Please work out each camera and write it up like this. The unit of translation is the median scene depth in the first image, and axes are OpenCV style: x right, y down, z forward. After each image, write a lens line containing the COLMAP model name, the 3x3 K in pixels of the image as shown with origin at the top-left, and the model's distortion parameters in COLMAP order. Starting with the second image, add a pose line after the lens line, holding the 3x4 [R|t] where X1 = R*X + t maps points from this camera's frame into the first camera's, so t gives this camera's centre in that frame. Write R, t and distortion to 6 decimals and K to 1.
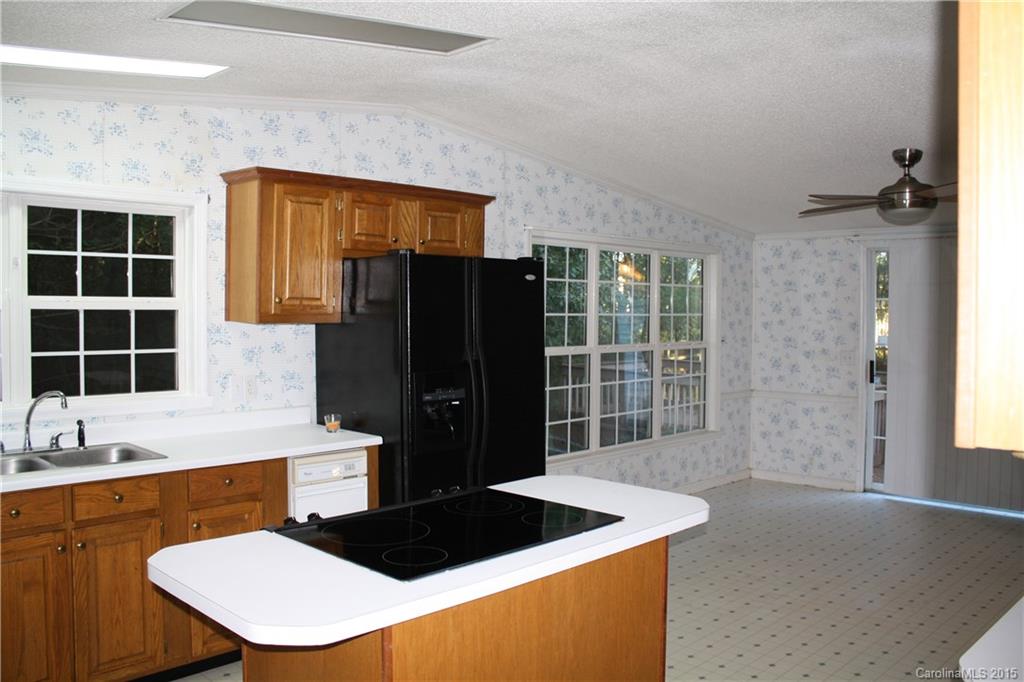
lens RADIAL K [[848.9, 0, 520.9], [0, 848.9, 340.2], [0, 0, 1]] dist [-0.151565, 0.117811]
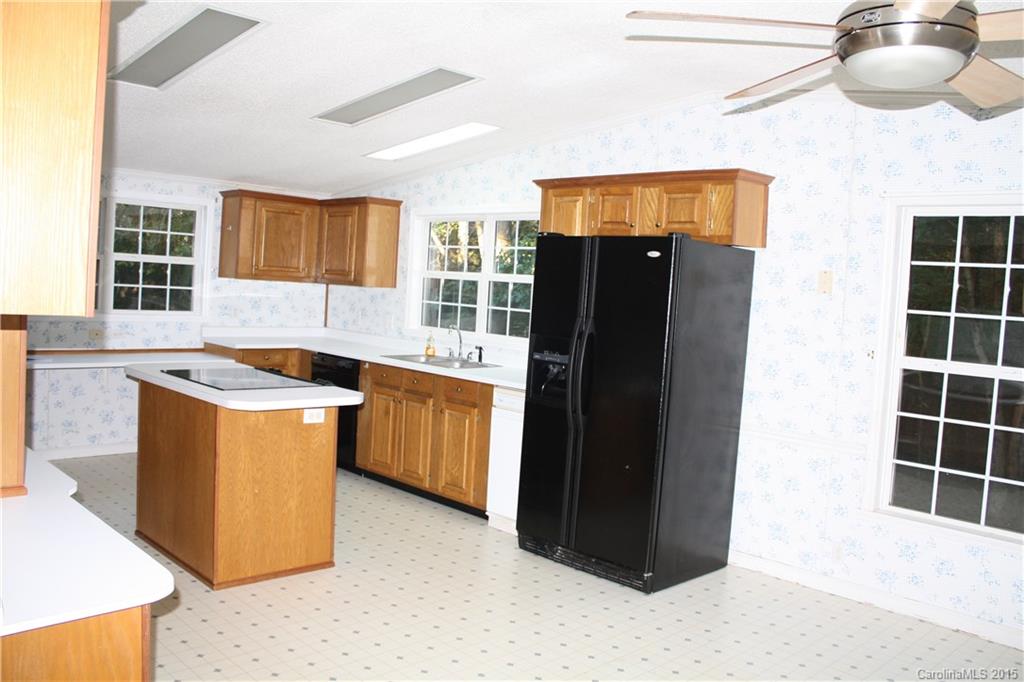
lens RADIAL K [[848.9, 0, 507.1], [0, 848.9, 343.2], [0, 0, 1]] dist [-0.151565, 0.117811]
pose [[-0.021879, 0.060997, -0.997898, 0.657293], [-0.095296, 0.993465, 0.062816, -0.013021], [0.995209, 0.096470, -0.015923, 0.593497]]
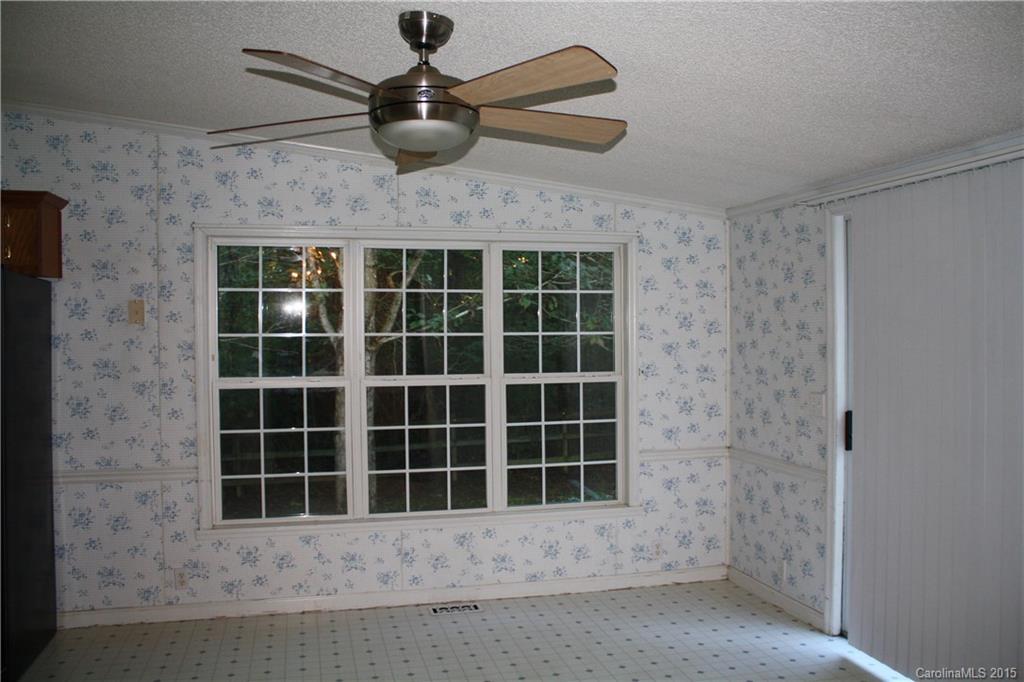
lens RADIAL K [[848.9, 0, 512.0], [0, 848.9, 342.4], [0, 0, 1]] dist [-0.151565, 0.117811]
pose [[0.855771, -0.001728, -0.517352, 0.572454], [-0.009416, 0.999777, -0.018915, -0.010362], [0.517269, 0.021058, 0.855564, 0.425186]]
